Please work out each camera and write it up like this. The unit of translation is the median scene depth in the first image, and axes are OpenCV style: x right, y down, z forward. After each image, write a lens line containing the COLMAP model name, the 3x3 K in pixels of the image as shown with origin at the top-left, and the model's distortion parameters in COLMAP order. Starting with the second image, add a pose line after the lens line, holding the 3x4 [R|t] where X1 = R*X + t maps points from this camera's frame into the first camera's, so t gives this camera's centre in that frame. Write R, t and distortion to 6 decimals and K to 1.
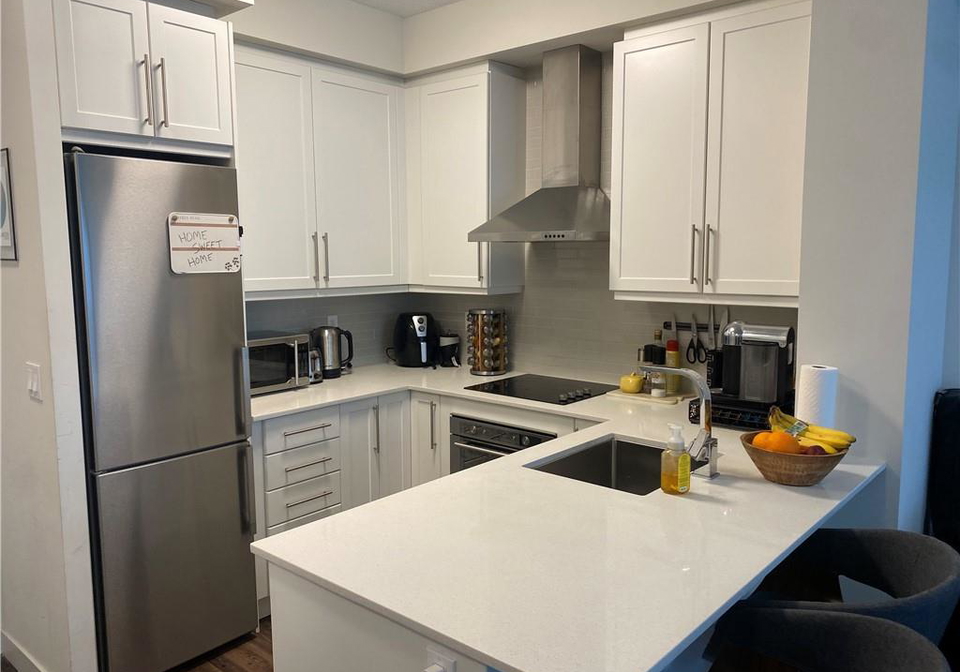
lens RADIAL K [[721.7, 0, 480.0], [0, 721.7, 334.3], [0, 0, 1]] dist [0.008822, -0.031064]
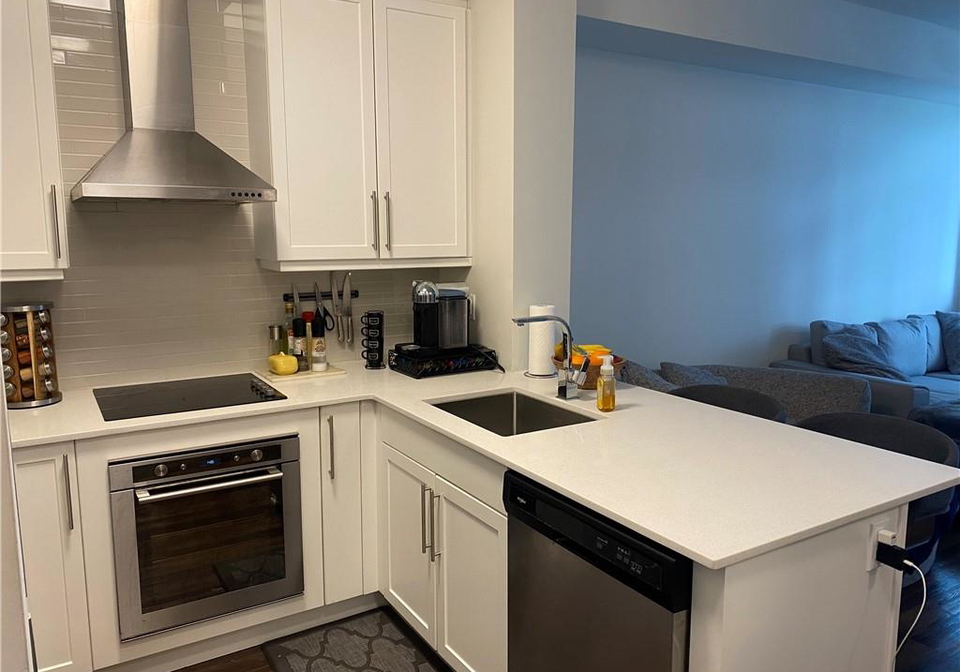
lens RADIAL K [[721.7, 0, 480.4], [0, 721.7, 341.8], [0, 0, 1]] dist [0.008822, -0.031064]
pose [[0.286592, -0.143245, 0.947284, -0.777442], [0.102648, 0.987659, 0.118295, -0.056178], [-0.952538, 0.063335, 0.297758, 0.677688]]
